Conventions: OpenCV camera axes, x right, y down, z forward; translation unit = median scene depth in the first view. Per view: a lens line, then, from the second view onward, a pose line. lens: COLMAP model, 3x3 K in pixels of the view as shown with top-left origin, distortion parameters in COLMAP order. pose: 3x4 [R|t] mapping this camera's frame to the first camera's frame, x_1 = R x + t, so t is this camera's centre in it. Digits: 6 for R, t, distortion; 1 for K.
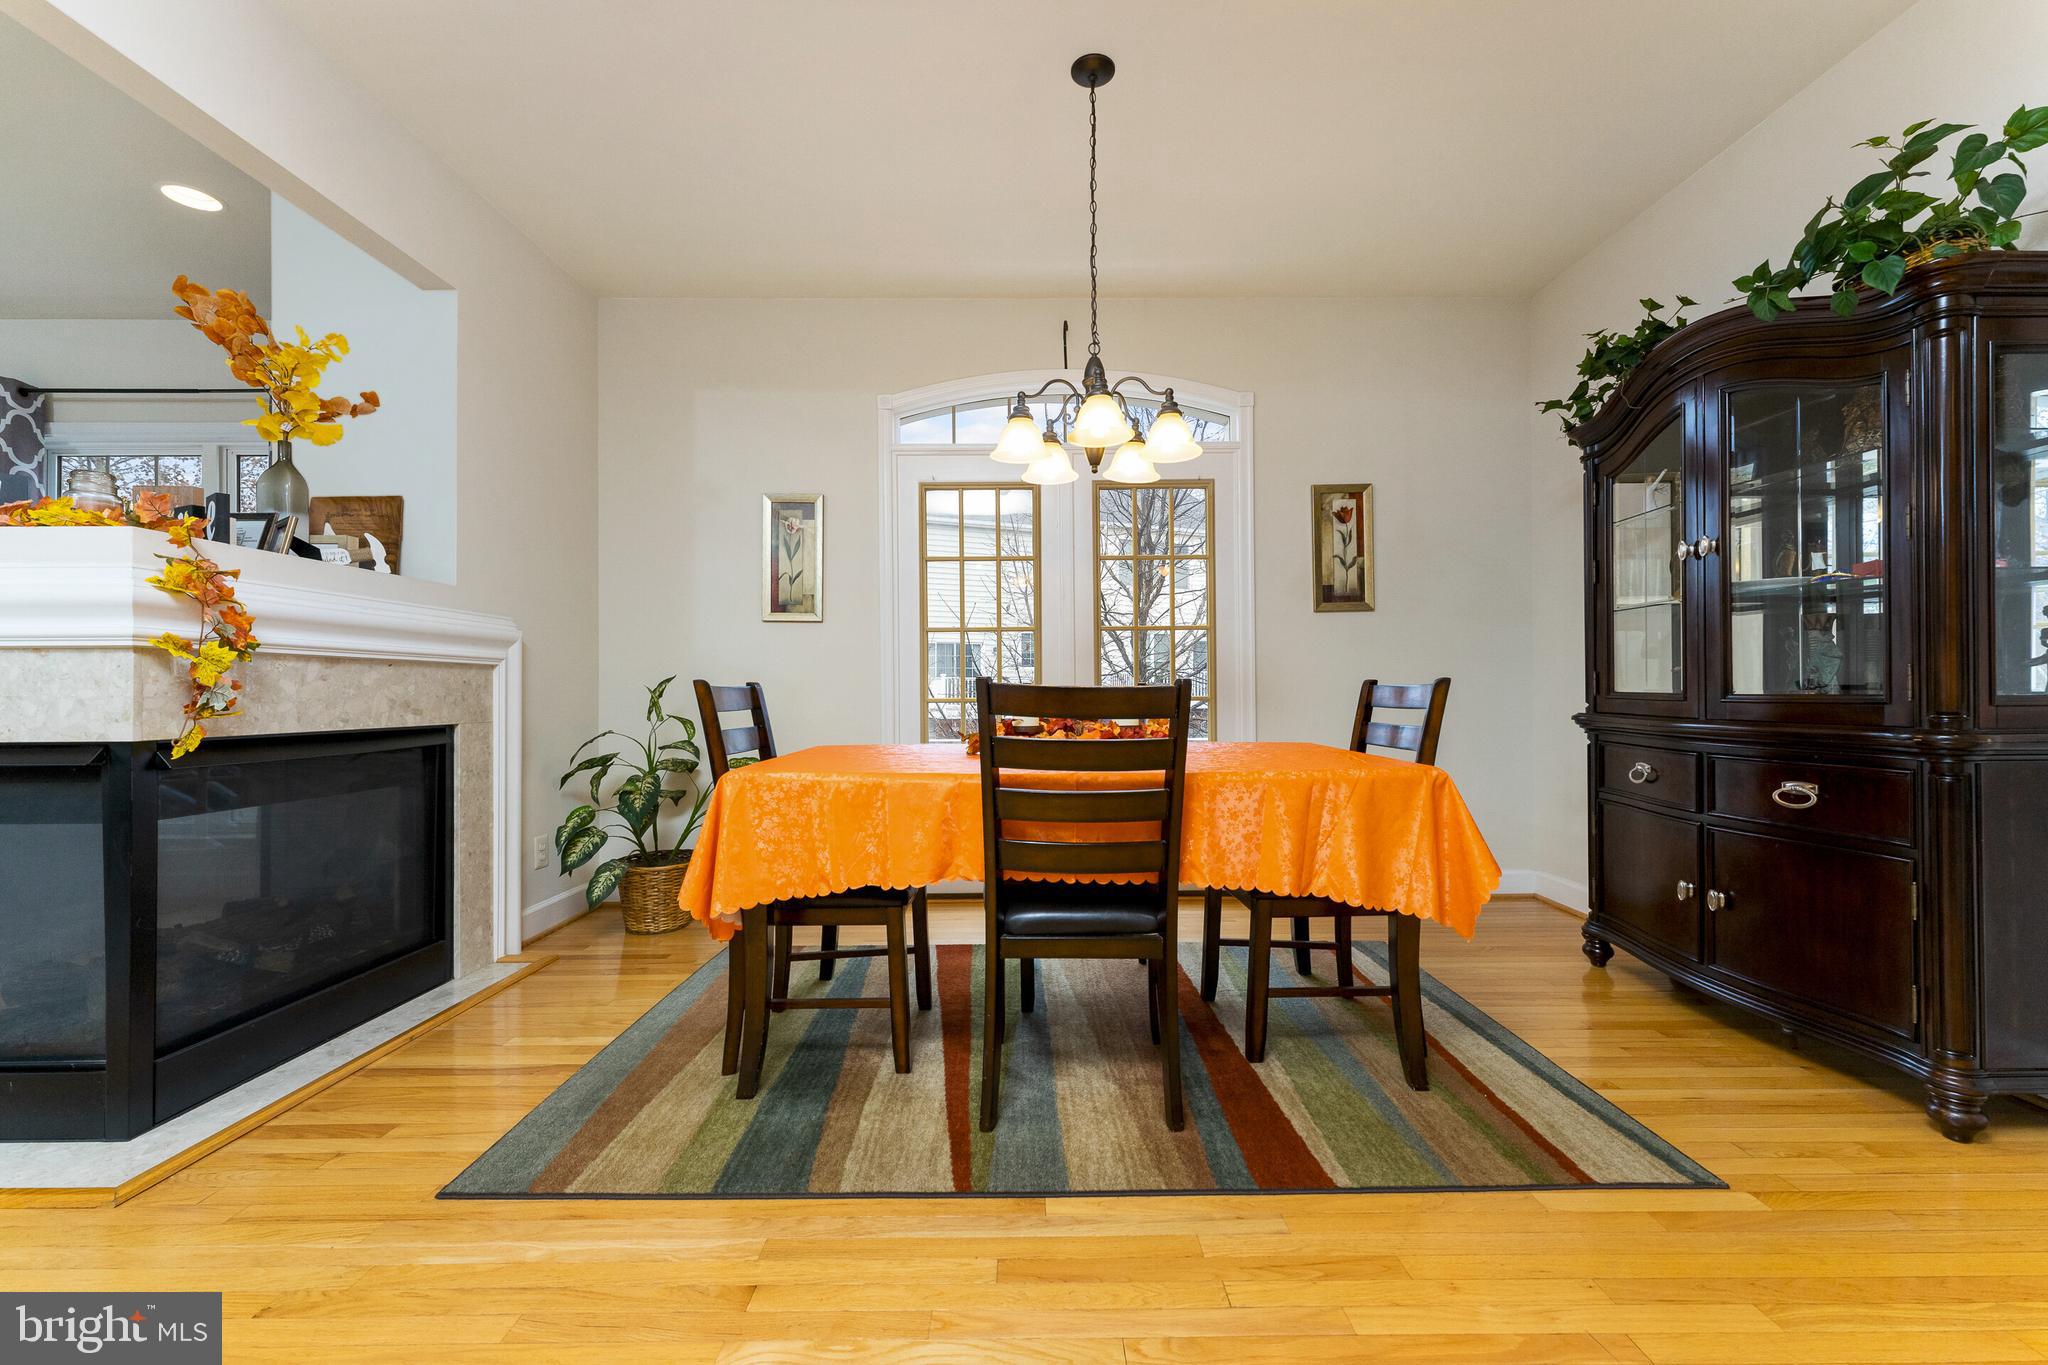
lens RADIAL K [[830.7, 0, 1031.1], [0, 830.7, 685.9], [0, 0, 1]] dist [0.001462, -0.000162]
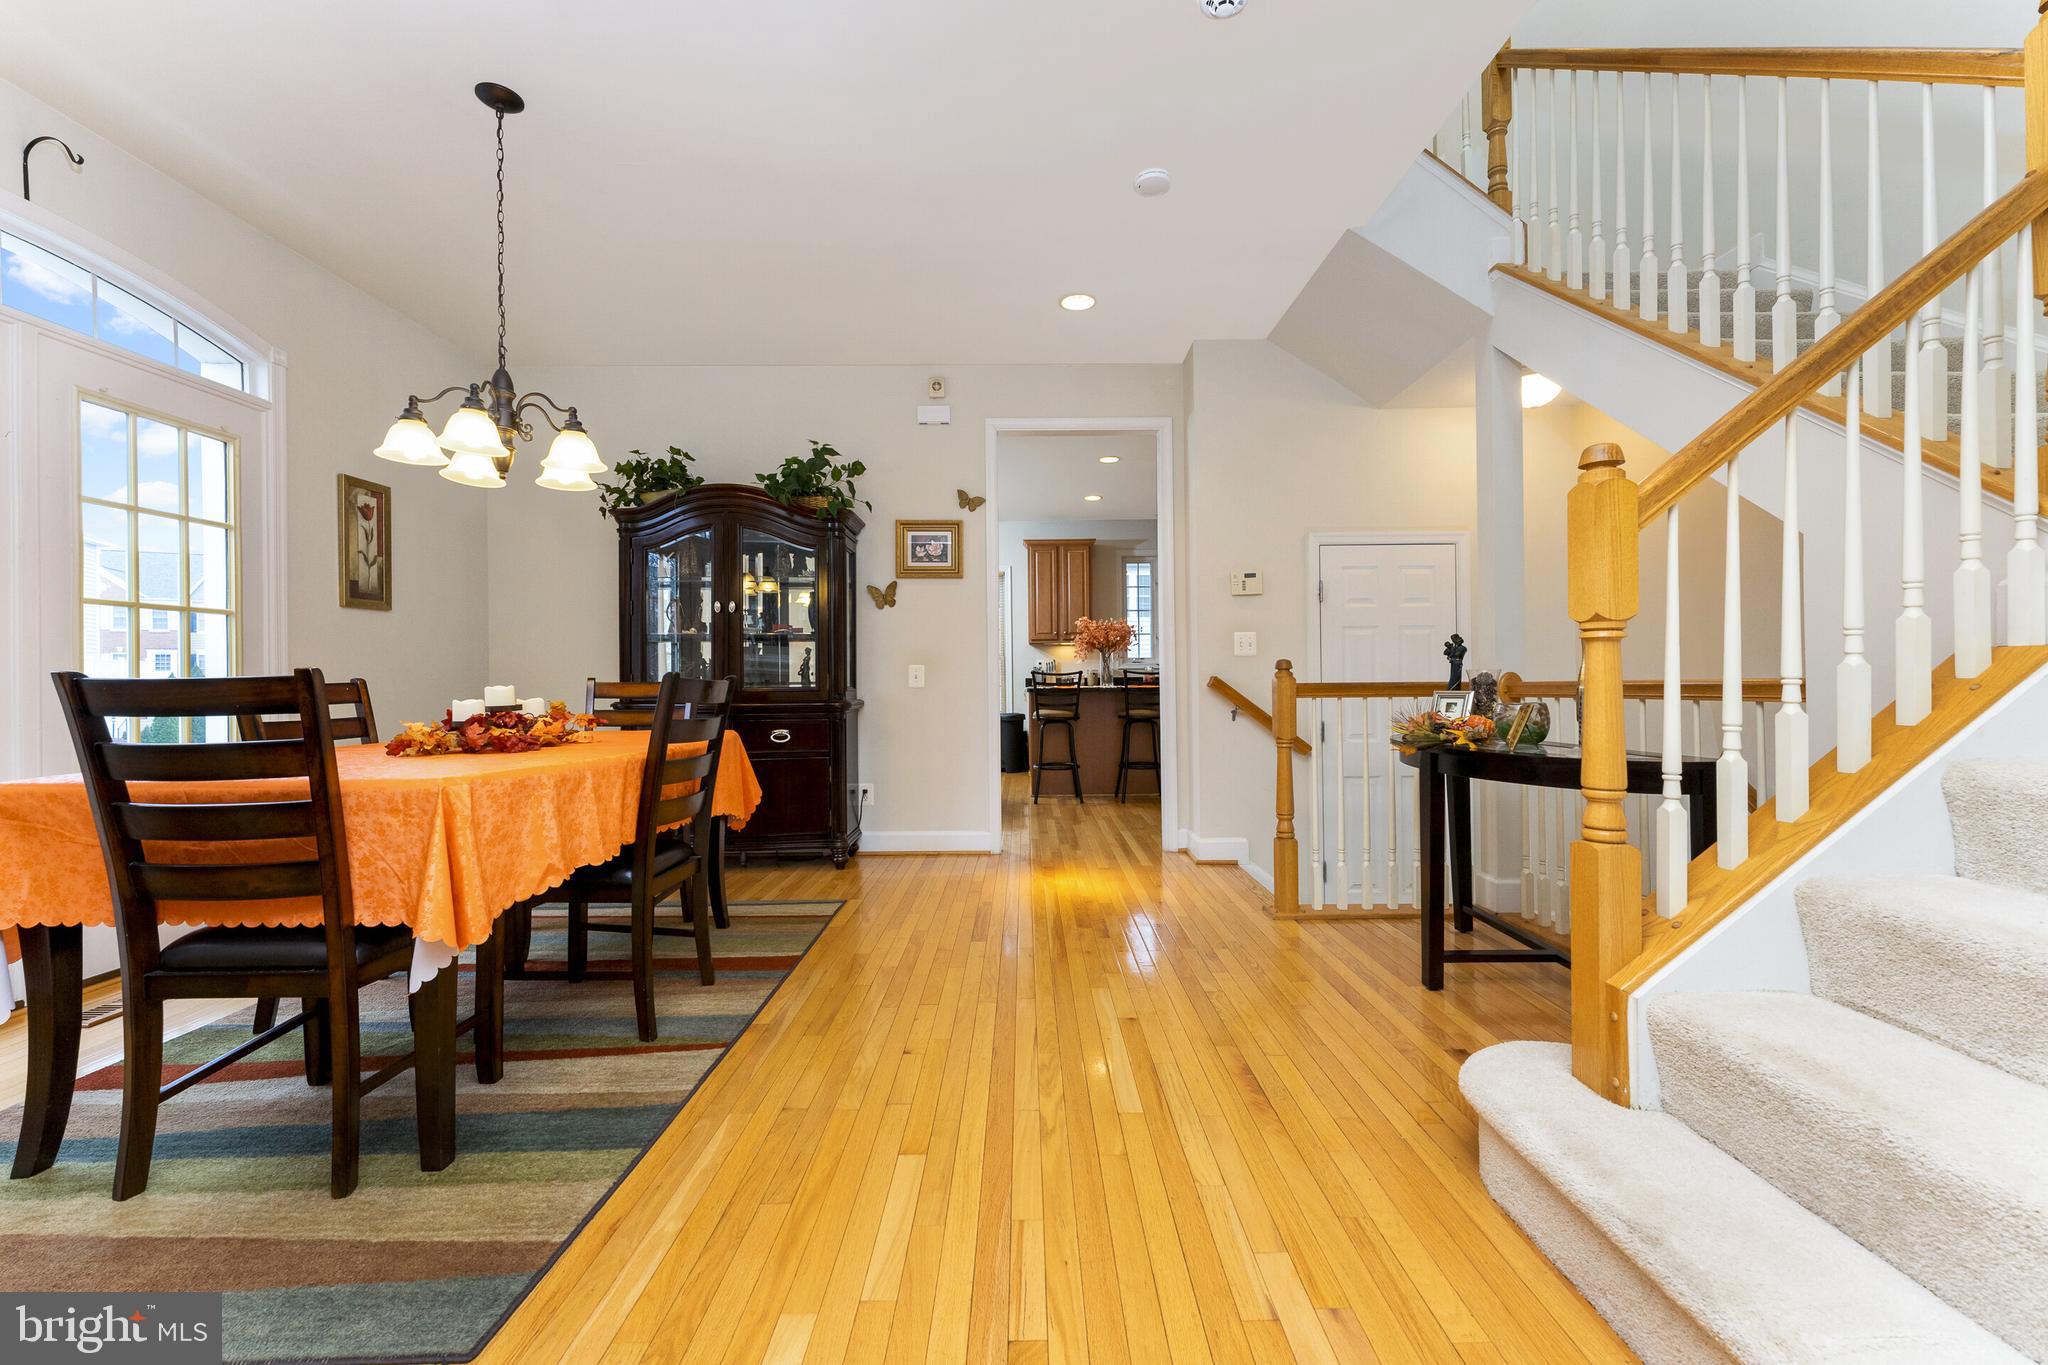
lens RADIAL K [[830.7, 0, 1030.7], [0, 830.7, 676.9], [0, 0, 1]] dist [0.001462, -0.000162]
pose [[-0.001937, 0.012148, 0.999924, -1.143698], [0.003226, 0.999921, -0.012142, 0.011472], [-0.999993, 0.003202, -0.001976, 0.388739]]
